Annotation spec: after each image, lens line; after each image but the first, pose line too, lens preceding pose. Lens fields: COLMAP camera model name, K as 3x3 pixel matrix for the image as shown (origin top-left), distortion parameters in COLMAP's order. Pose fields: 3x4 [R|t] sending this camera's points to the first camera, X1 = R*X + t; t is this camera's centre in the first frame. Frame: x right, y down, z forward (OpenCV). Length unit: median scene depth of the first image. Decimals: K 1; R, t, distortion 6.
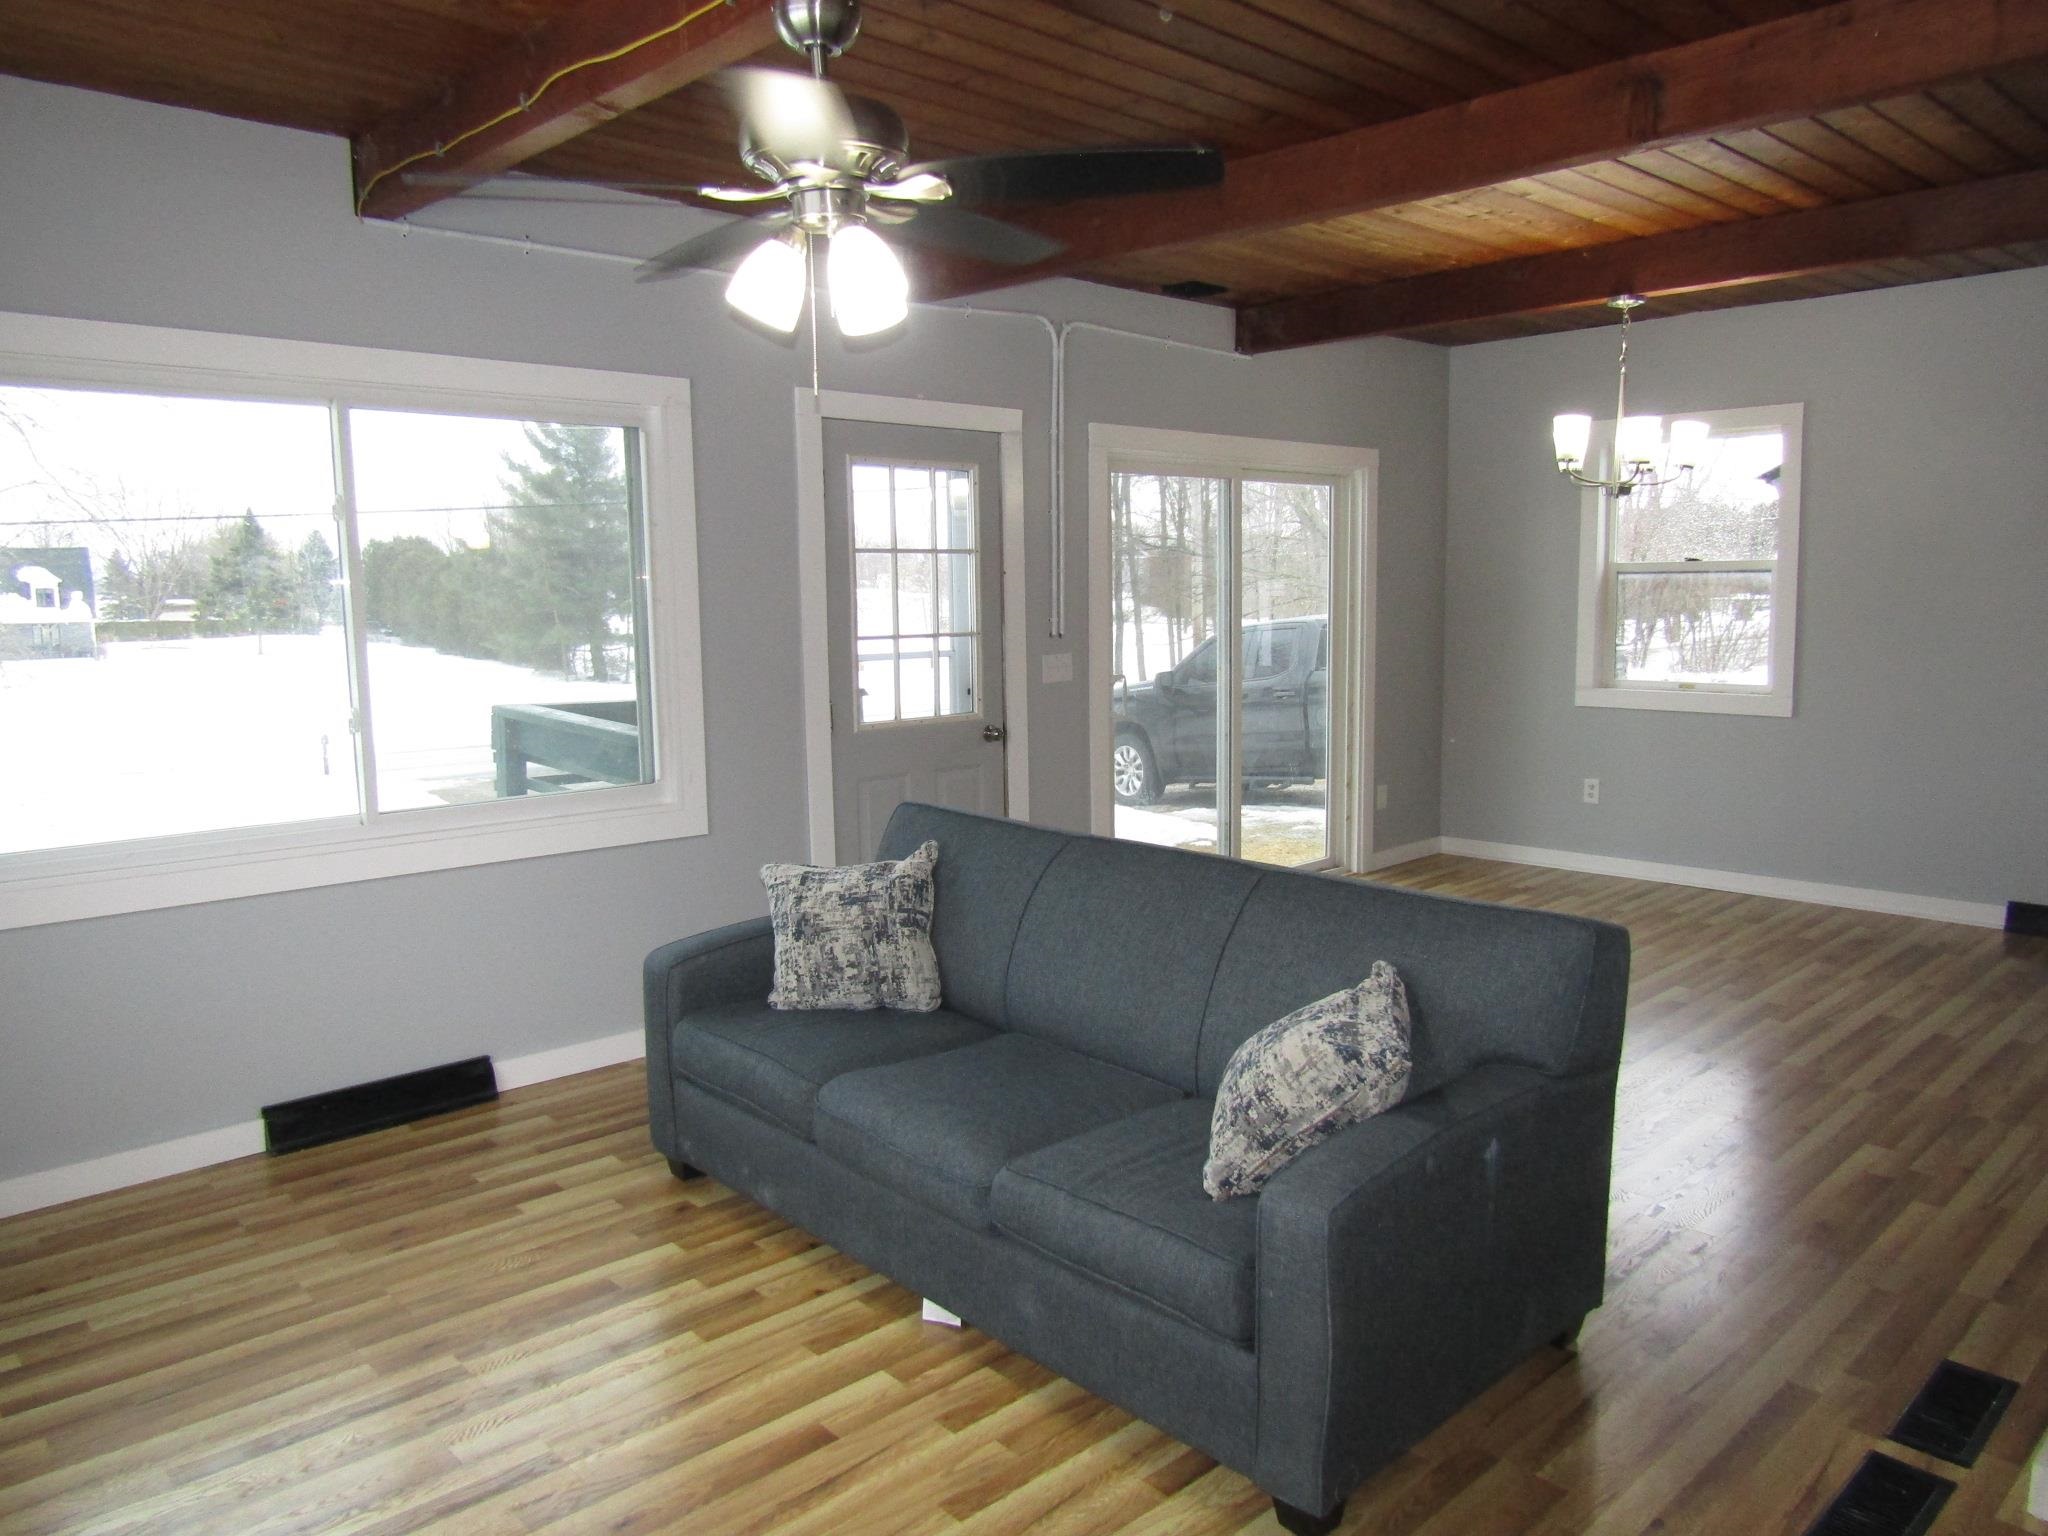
lens RADIAL K [[1450.2, 0, 1014.7], [0, 1450.2, 777.3], [0, 0, 1]] dist [-0.005896, -0.005508]
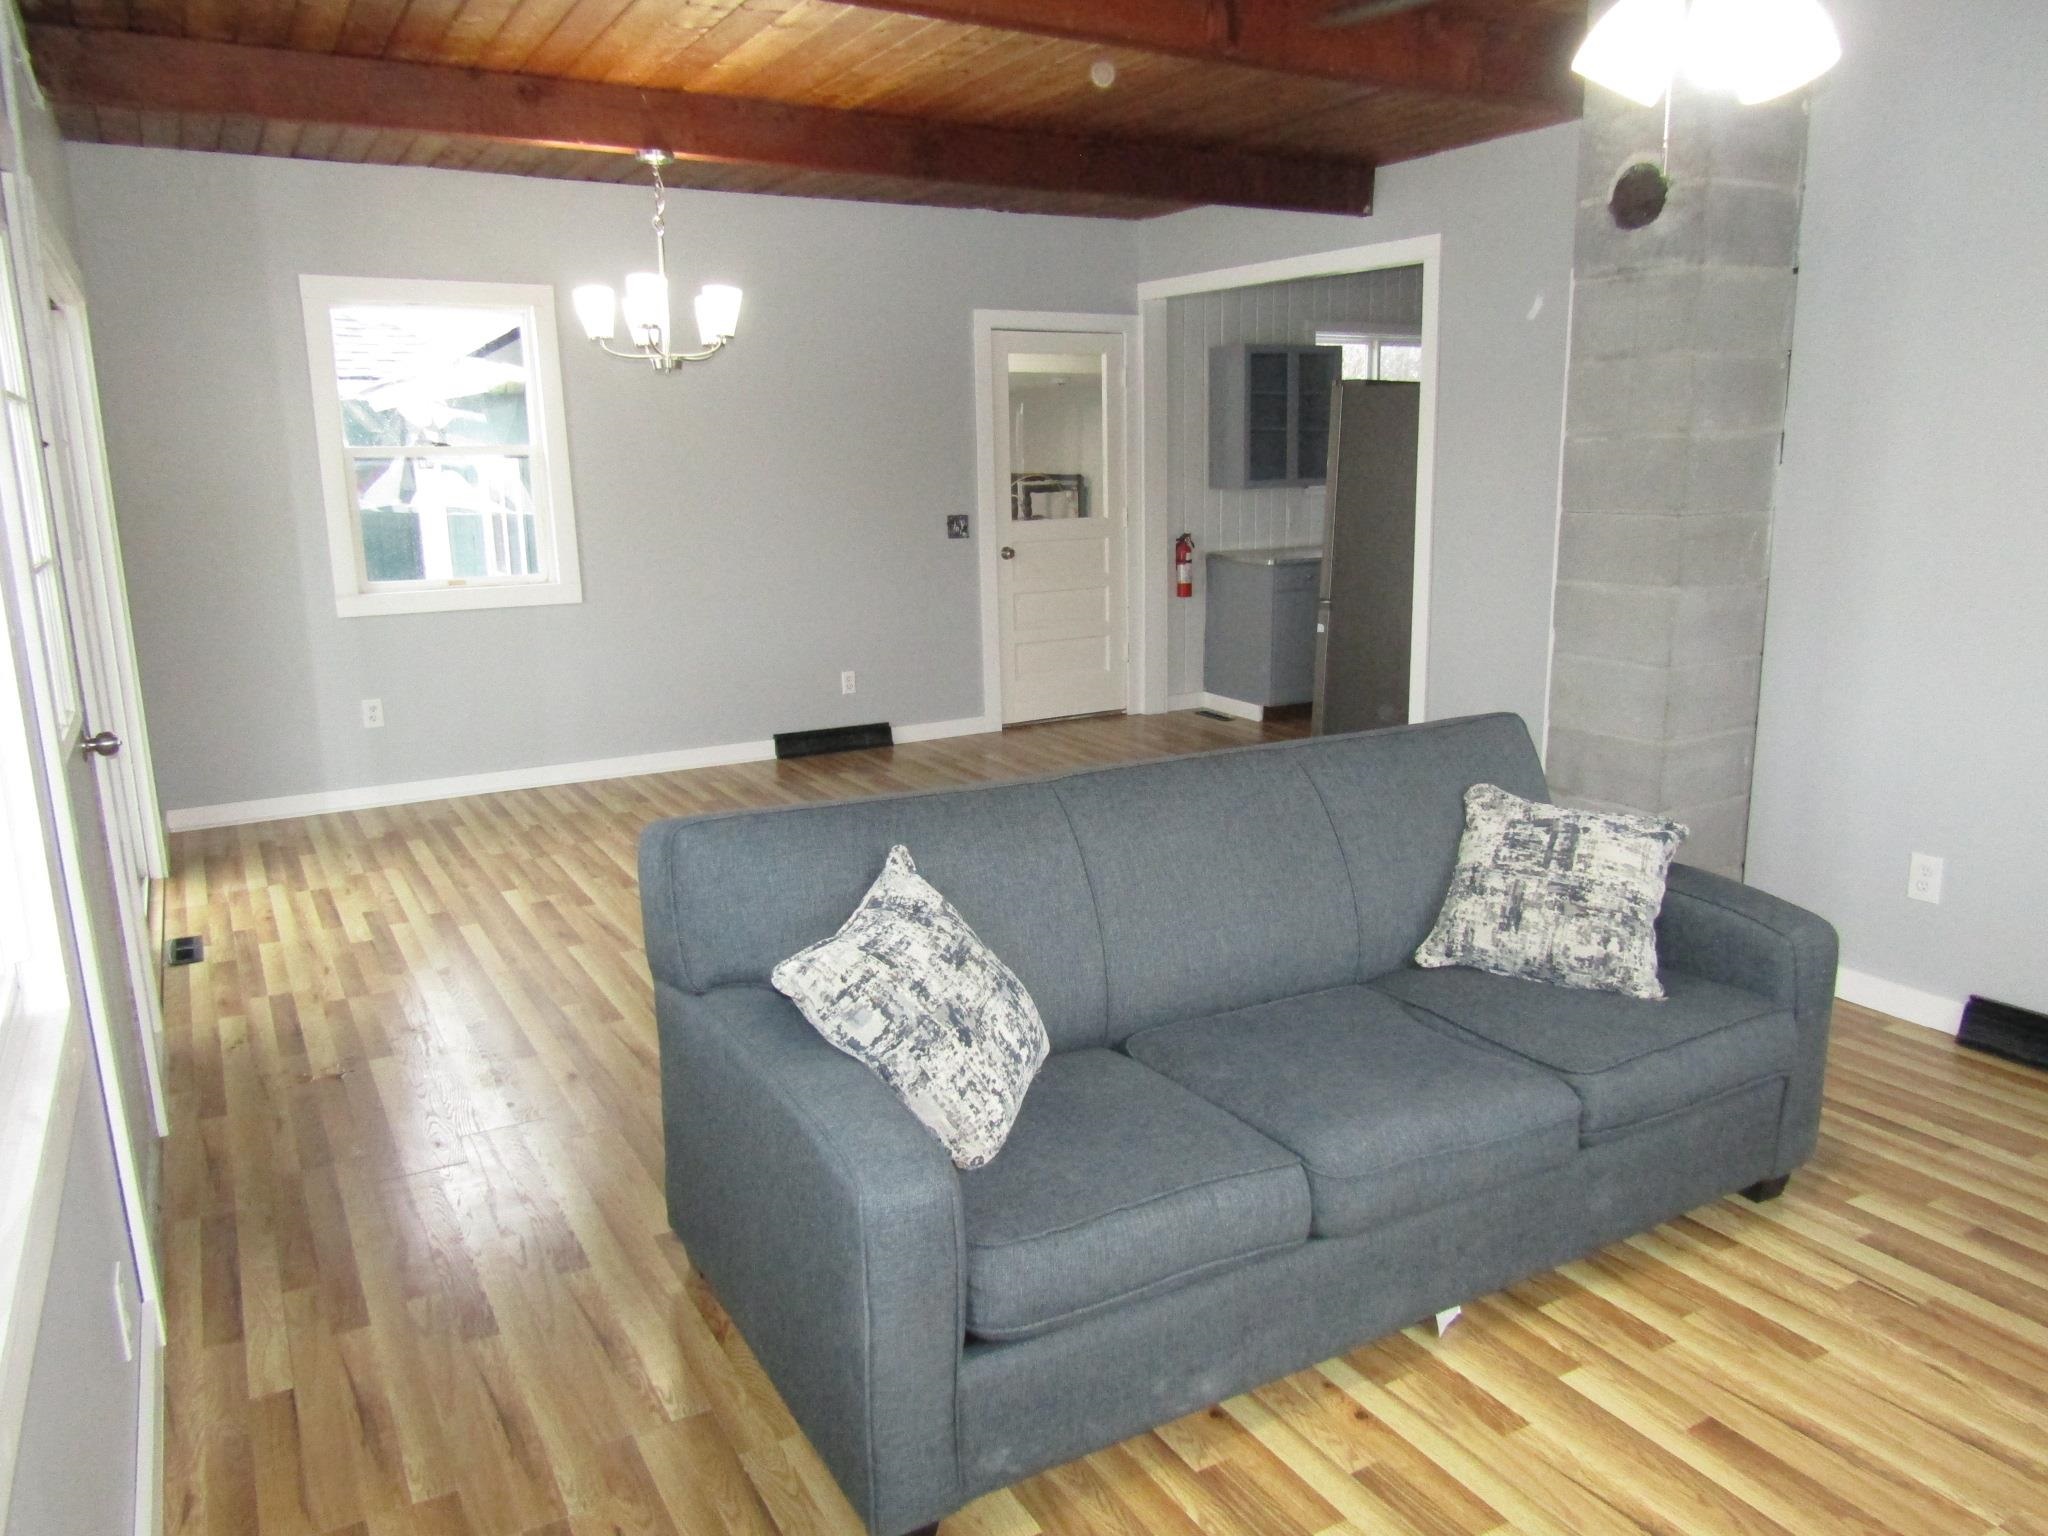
lens RADIAL K [[1450.2, 0, 1020.7], [0, 1450.2, 777.1], [0, 0, 1]] dist [-0.005896, -0.005508]
pose [[0.229719, -0.205146, 0.951391, -0.683842], [0.145314, 0.973805, 0.174892, -0.096482], [-0.962348, 0.098074, 0.253512, 0.803344]]
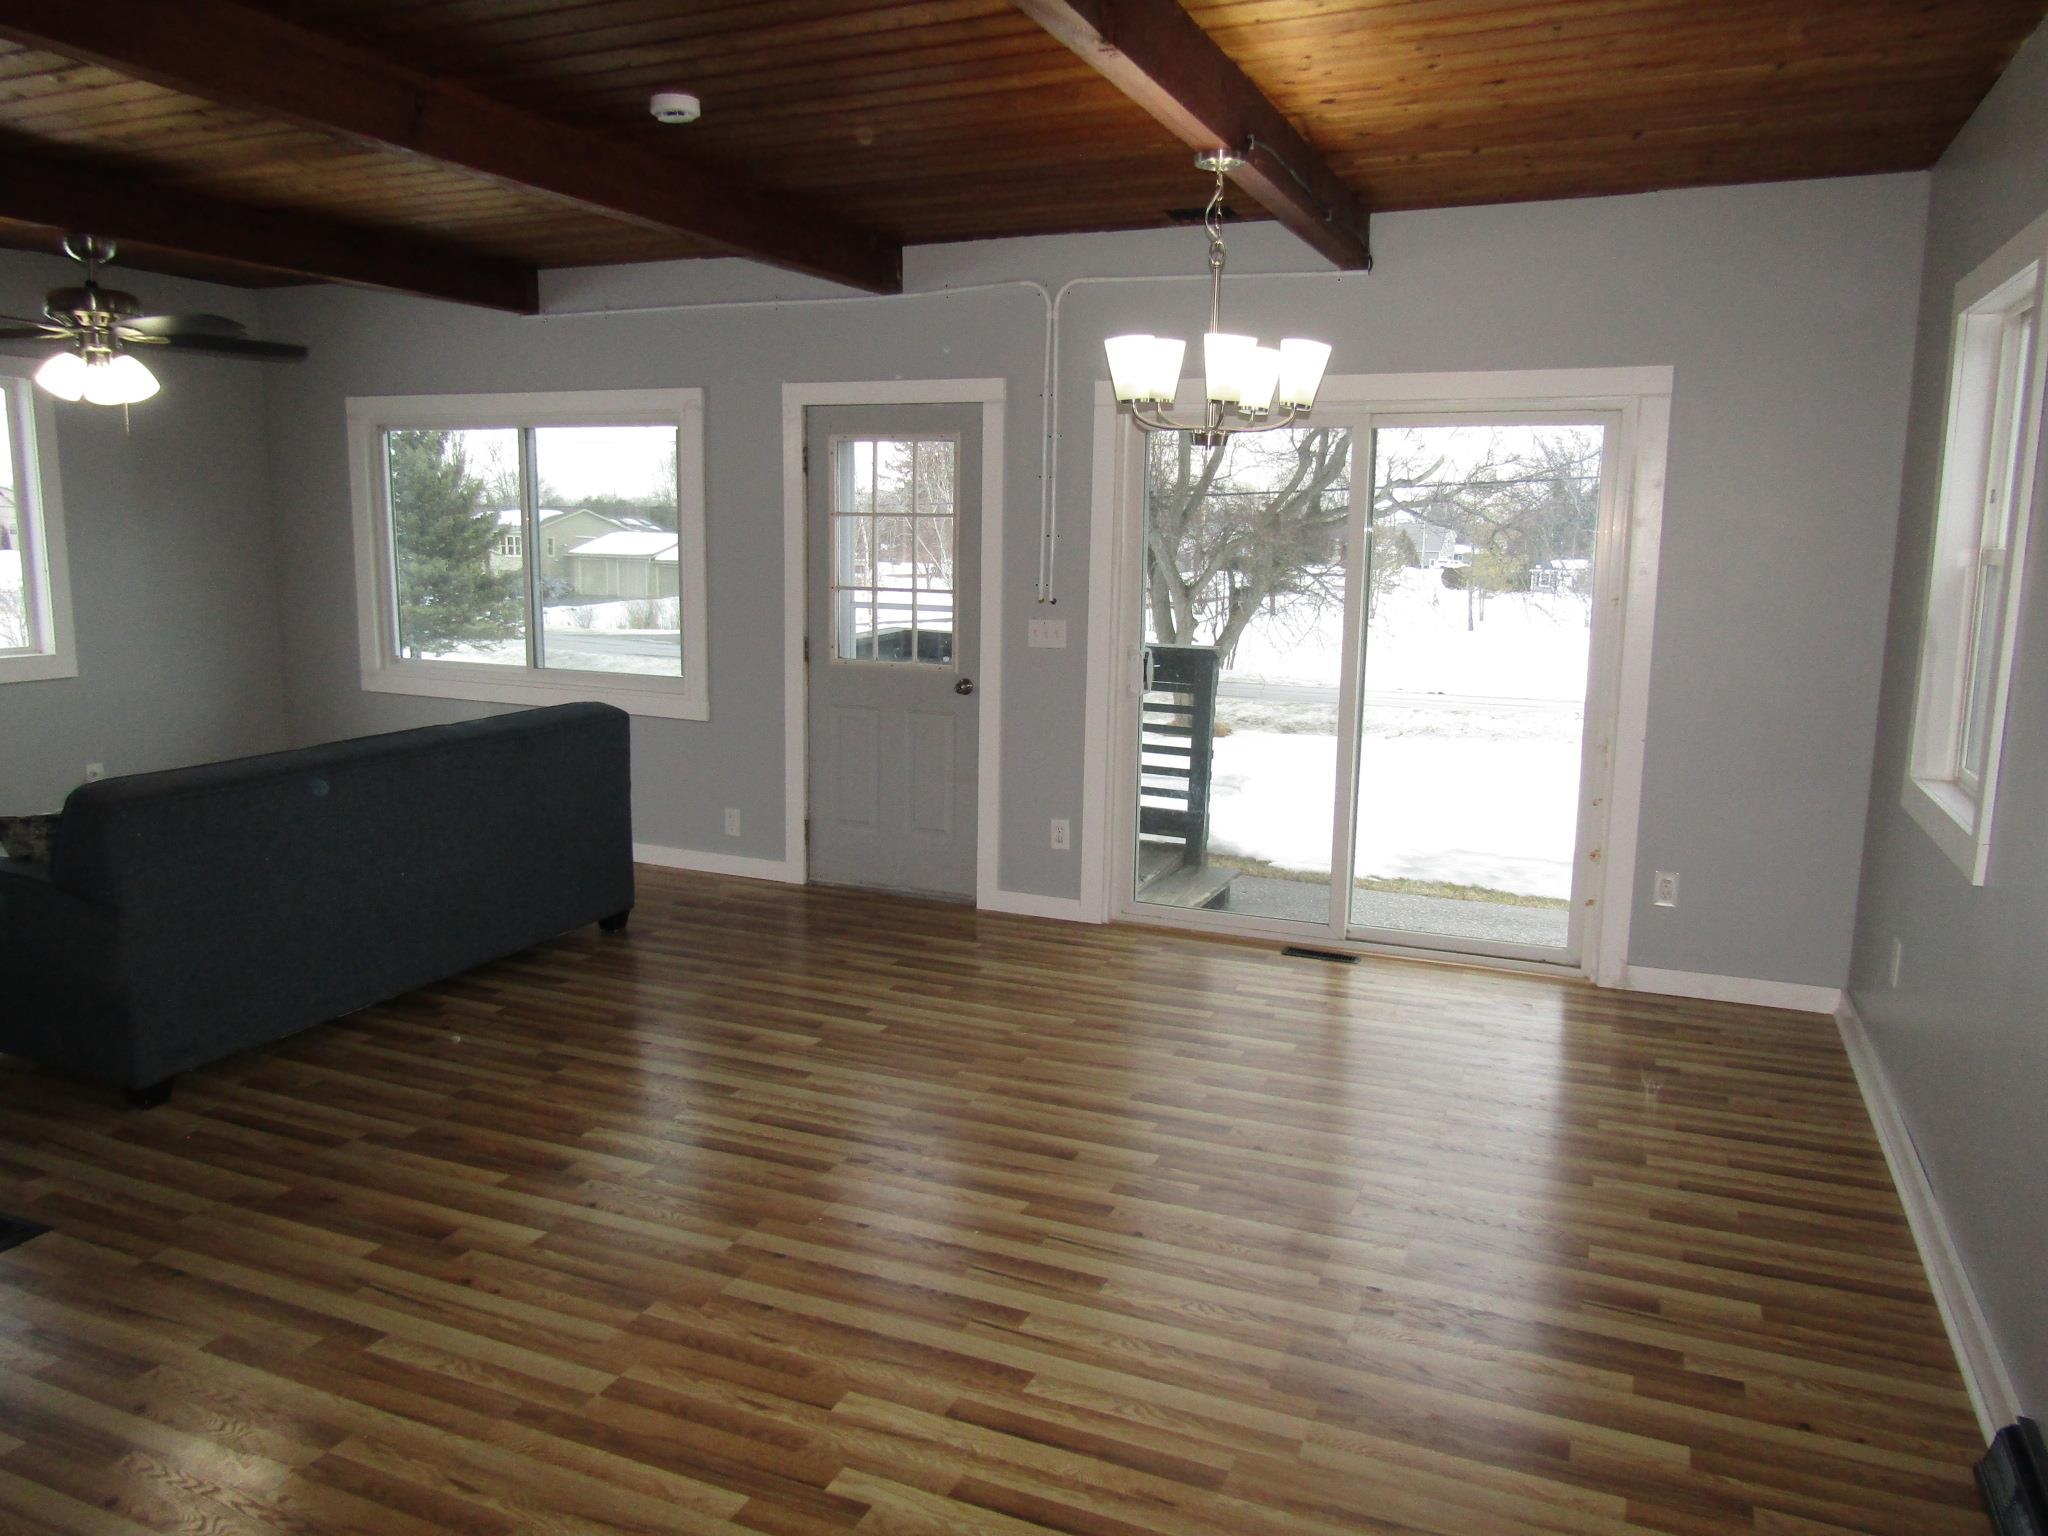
lens RADIAL K [[1450.2, 0, 1012.9], [0, 1450.2, 758.8], [0, 0, 1]] dist [-0.005896, -0.005508]
pose [[0.387546, 0.162390, -0.907434, 1.475365], [-0.143207, 0.983017, 0.114756, -0.160231], [0.910659, 0.085478, 0.404220, 0.920343]]
